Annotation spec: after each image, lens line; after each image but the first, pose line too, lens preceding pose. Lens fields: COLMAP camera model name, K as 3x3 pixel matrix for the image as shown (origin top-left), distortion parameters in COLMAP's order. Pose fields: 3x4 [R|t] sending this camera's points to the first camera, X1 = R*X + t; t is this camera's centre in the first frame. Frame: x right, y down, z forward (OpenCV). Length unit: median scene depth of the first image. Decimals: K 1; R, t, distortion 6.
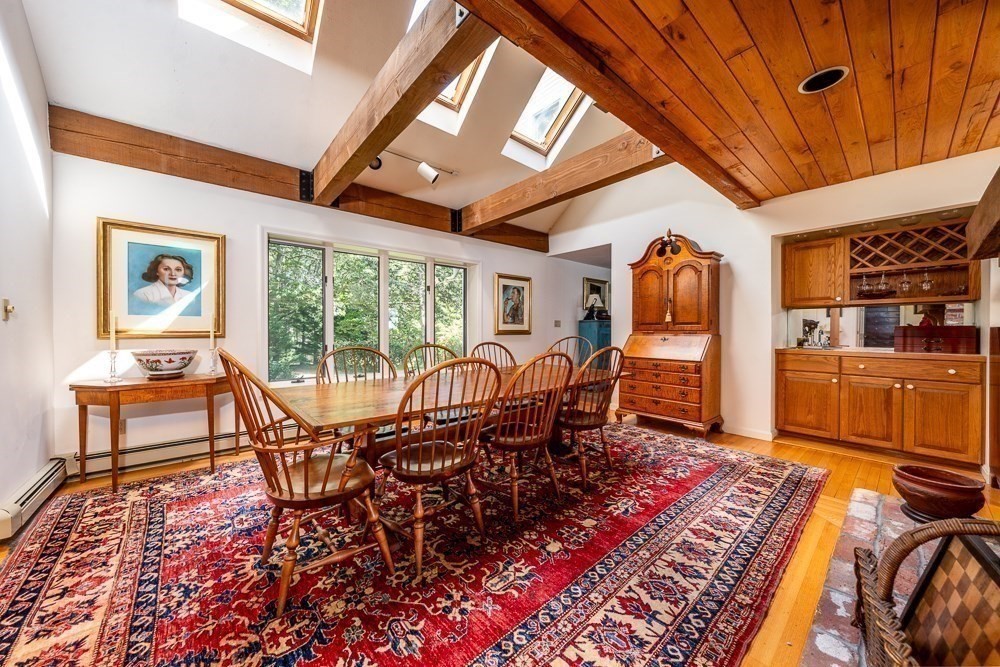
lens RADIAL K [[348.0, 0, 501.6], [0, 348.0, 332.2], [0, 0, 1]] dist [-0.001421, 0.000486]
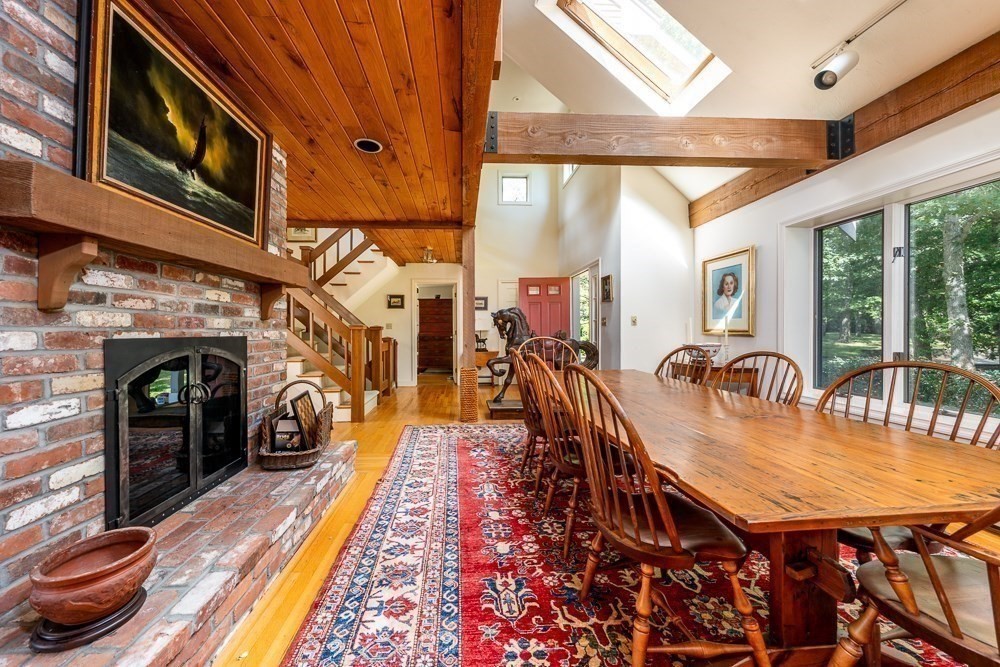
lens RADIAL K [[348.0, 0, 471.6], [0, 348.0, 326.3], [0, 0, 1]] dist [-0.001421, 0.000486]
pose [[-0.624520, -0.000722, -0.781008, 0.691429], [-0.003273, 0.999993, 0.001692, -0.017706], [0.781002, 0.003613, -0.624518, 1.030111]]
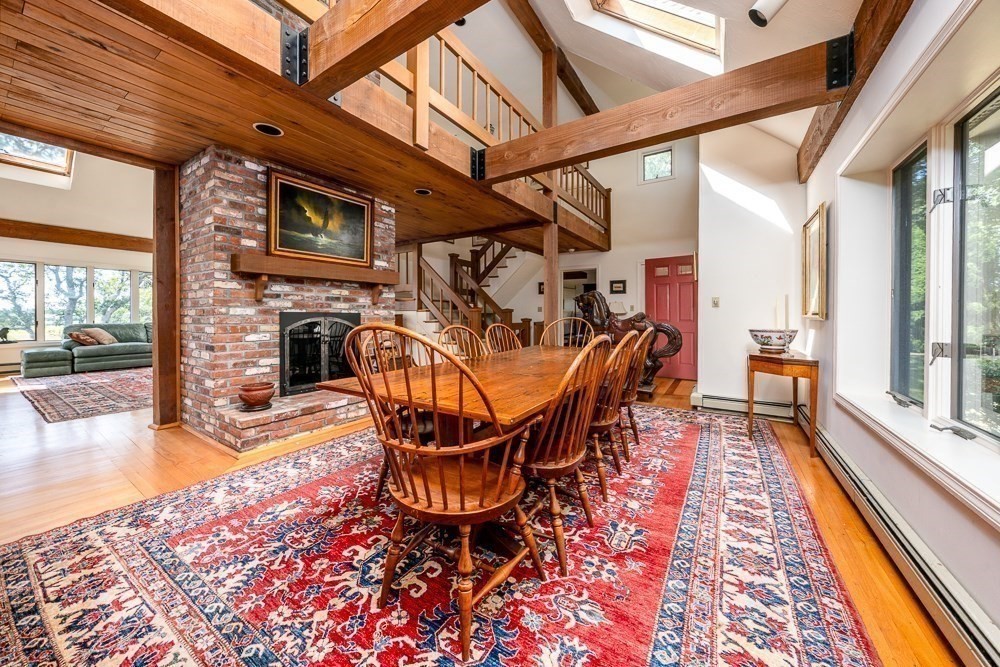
lens RADIAL K [[348.0, 0, 500.5], [0, 348.0, 312.7], [0, 0, 1]] dist [-0.001421, 0.000486]
pose [[-0.961854, -0.003205, -0.273545, 0.251253], [-0.005410, 0.999959, 0.007306, -0.008246], [0.273510, 0.008507, -0.961831, 1.673823]]
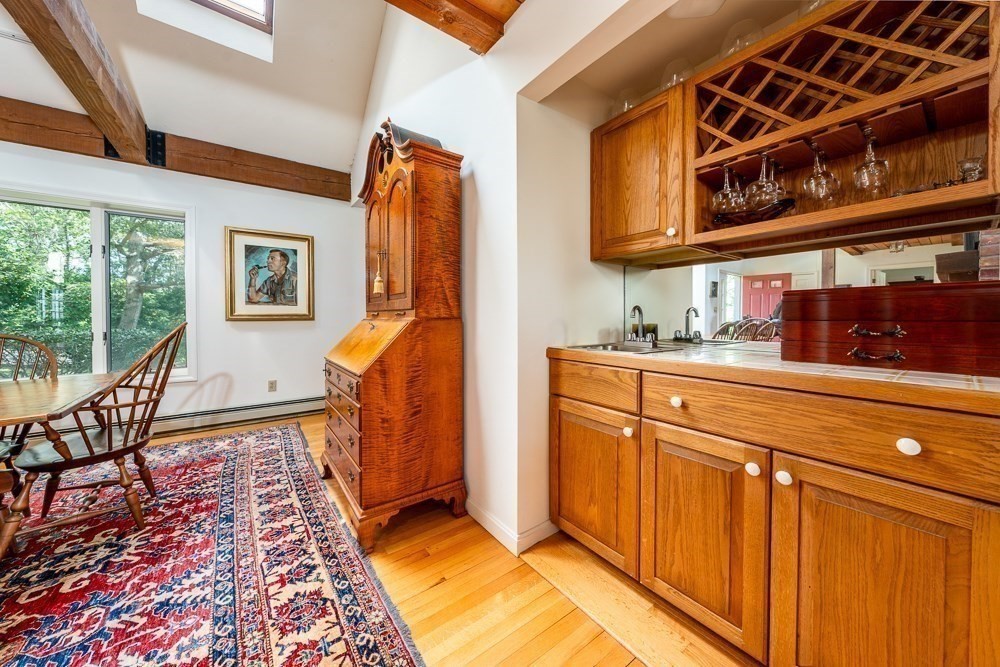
lens RADIAL K [[348.0, 0, 499.8], [0, 348.0, 321.8], [0, 0, 1]] dist [-0.001421, 0.000486]
pose [[0.996541, -0.001577, -0.083092, 0.940622], [0.001941, 0.999989, 0.004294, 0.013583], [0.083084, -0.004440, 0.996533, 0.661328]]
